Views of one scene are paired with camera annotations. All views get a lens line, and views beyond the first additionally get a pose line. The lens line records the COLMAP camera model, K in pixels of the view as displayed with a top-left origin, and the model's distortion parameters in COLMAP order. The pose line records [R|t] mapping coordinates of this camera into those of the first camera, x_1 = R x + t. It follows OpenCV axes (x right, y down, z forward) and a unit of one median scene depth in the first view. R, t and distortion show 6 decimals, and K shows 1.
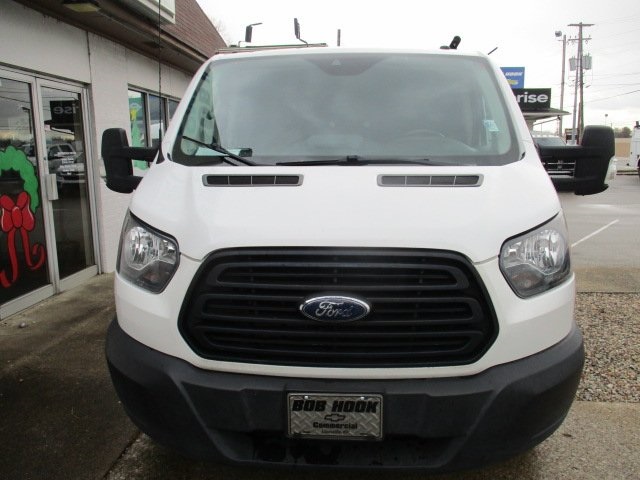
lens RADIAL K [[533.2, 0, 320.0], [0, 533.2, 237.7], [0, 0, 1]] dist [-0.034408, 0.006828]
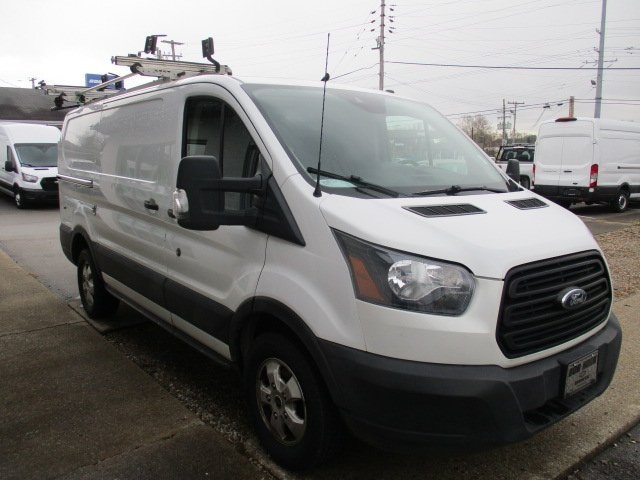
lens RADIAL K [[533.2, 0, 317.1], [0, 533.2, 243.0], [0, 0, 1]] dist [-0.034408, 0.006828]
pose [[0.749201, -0.096568, 0.655265, -1.315194], [0.099942, 0.994469, 0.032287, -0.119548], [-0.654759, 0.041299, 0.754708, 0.362152]]
